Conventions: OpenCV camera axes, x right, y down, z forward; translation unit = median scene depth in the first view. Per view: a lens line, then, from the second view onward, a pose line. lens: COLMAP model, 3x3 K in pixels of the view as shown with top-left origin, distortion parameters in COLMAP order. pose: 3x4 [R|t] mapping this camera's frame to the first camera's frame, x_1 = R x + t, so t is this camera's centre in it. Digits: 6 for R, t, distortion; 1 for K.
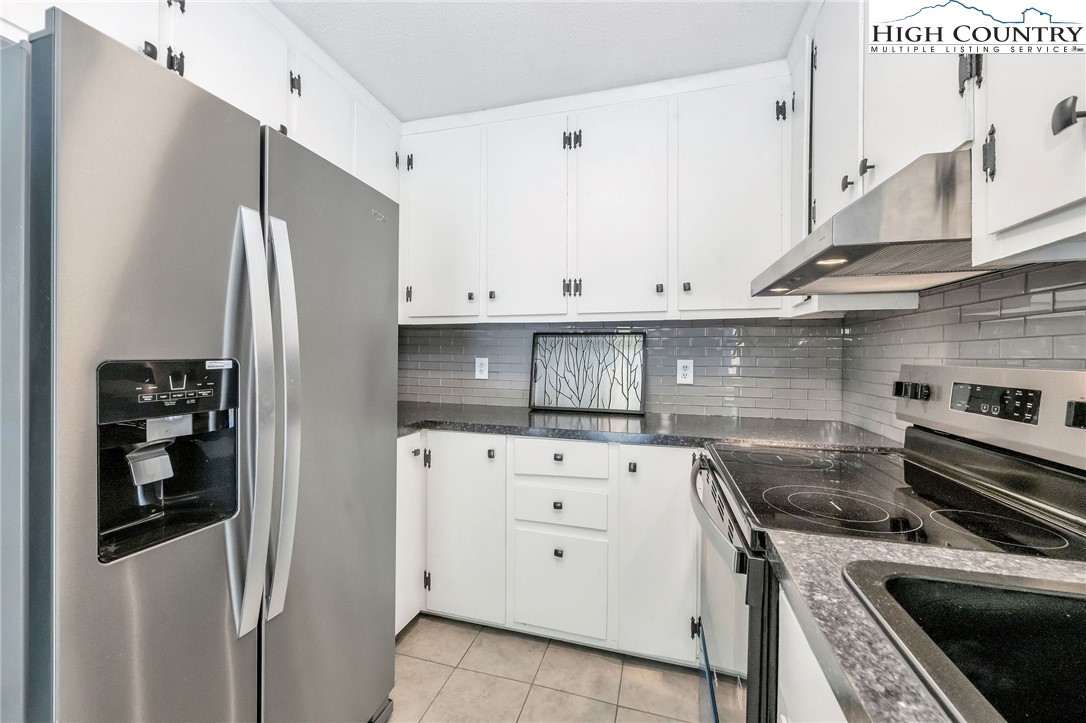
lens RADIAL K [[433.9, 0, 539.0], [0, 433.9, 358.3], [0, 0, 1]] dist [-0.002935, -0.000052]
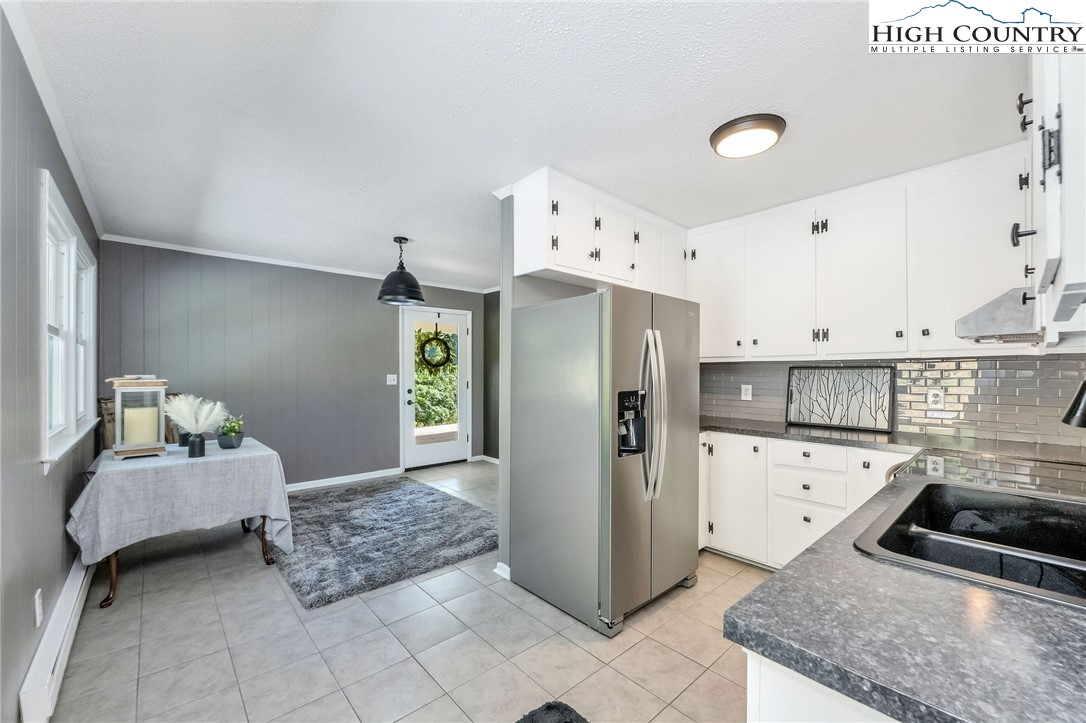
lens RADIAL K [[433.9, 0, 537.3], [0, 433.9, 372.2], [0, 0, 1]] dist [-0.002935, -0.000052]
pose [[0.846547, -0.006754, -0.532272, 0.045079], [0.001285, 0.999943, -0.010645, -0.031323], [0.532313, 0.008327, 0.846507, -0.603267]]
